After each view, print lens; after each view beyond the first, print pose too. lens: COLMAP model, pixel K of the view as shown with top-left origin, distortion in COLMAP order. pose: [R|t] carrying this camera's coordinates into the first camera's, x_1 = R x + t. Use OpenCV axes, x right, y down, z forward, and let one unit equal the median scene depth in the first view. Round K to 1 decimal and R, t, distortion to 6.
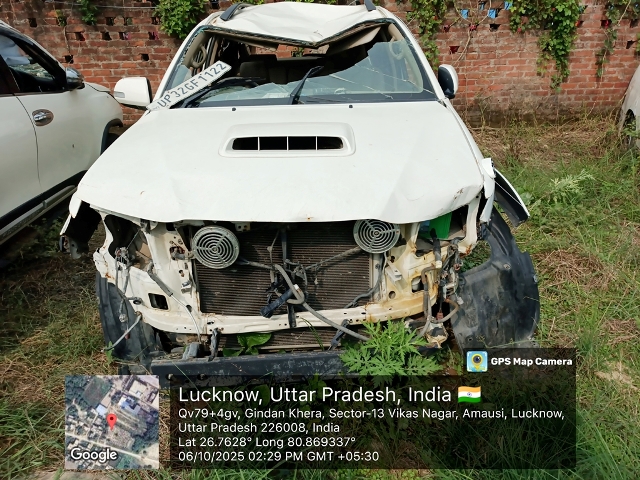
lens RADIAL K [[463.6, 0, 320.0], [0, 463.6, 235.5], [0, 0, 1]] dist [0.016407, -0.020570]
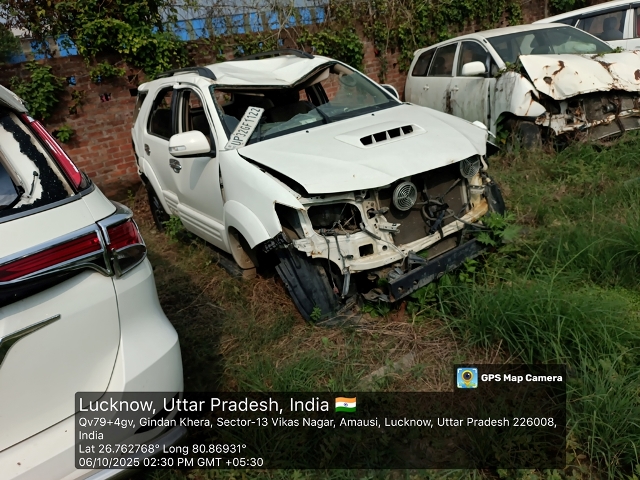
lens RADIAL K [[463.6, 0, 315.0], [0, 463.6, 238.1], [0, 0, 1]] dist [0.016407, -0.020570]
pose [[0.844180, -0.295281, 0.447402, -0.776481], [0.337555, 0.941174, -0.015751, 0.050660], [-0.416432, 0.164320, 0.894194, -0.174224]]
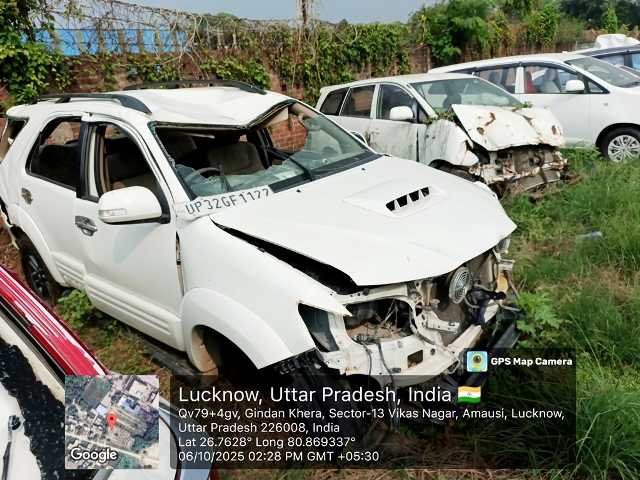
lens RADIAL K [[463.6, 0, 316.5], [0, 463.6, 238.2], [0, 0, 1]] dist [0.016407, -0.020570]
pose [[0.670014, -0.281892, 0.686745, -0.813417], [0.357603, 0.933248, 0.034185, -0.170817], [-0.650540, 0.222677, 0.726094, 0.195128]]
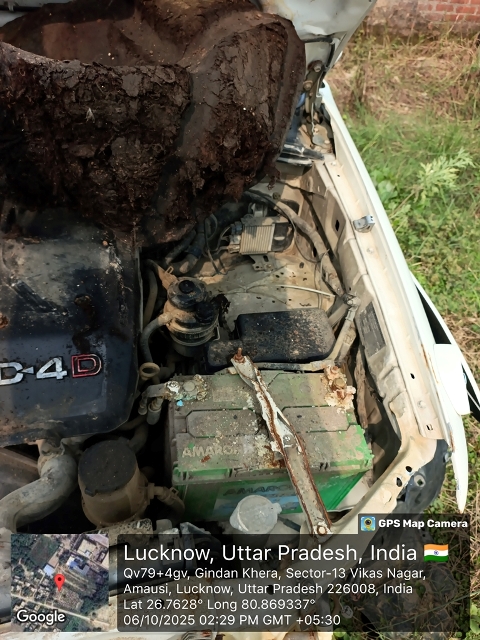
lens RADIAL K [[463.6, 0, 242.2], [0, 463.6, 323.4], [0, 0, 1]] dist [0.016407, -0.020570]
pose [[0.971187, -0.063847, 0.229609, 0.071230], [-0.028588, 0.925278, 0.378211, -0.236786], [-0.236599, -0.373878, 0.896792, 0.496814]]
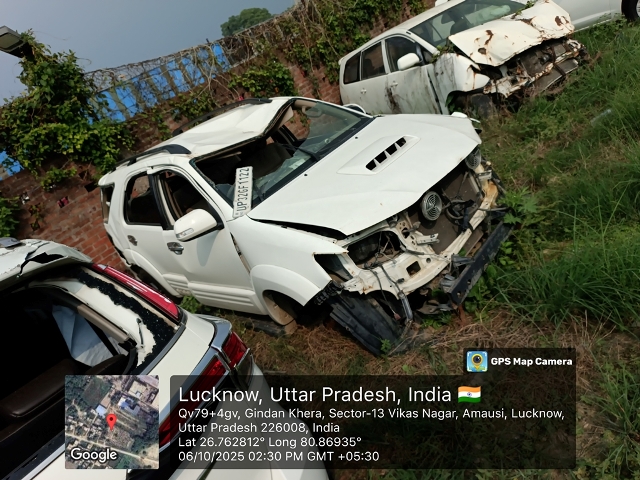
lens RADIAL K [[463.6, 0, 315.3], [0, 463.6, 240.9], [0, 0, 1]] dist [0.016407, -0.020570]
pose [[0.665327, -0.536896, 0.518733, -0.876585], [0.631262, 0.775539, -0.006963, -0.079199], [-0.398559, 0.332089, 0.854908, -0.118395]]
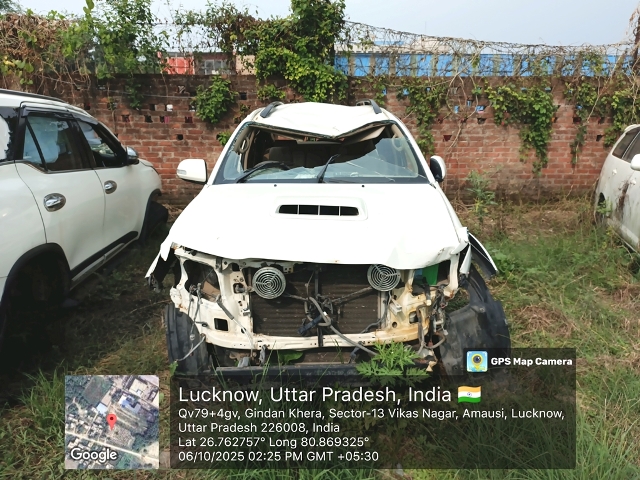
lens RADIAL K [[463.6, 0, 320.9], [0, 463.6, 235.2], [0, 0, 1]] dist [0.016407, -0.020570]
pose [[0.999626, 0.027350, -0.000776, -0.044249], [-0.027150, 0.987989, -0.152122, 0.057037], [-0.003394, 0.152086, 0.988361, -0.254801]]
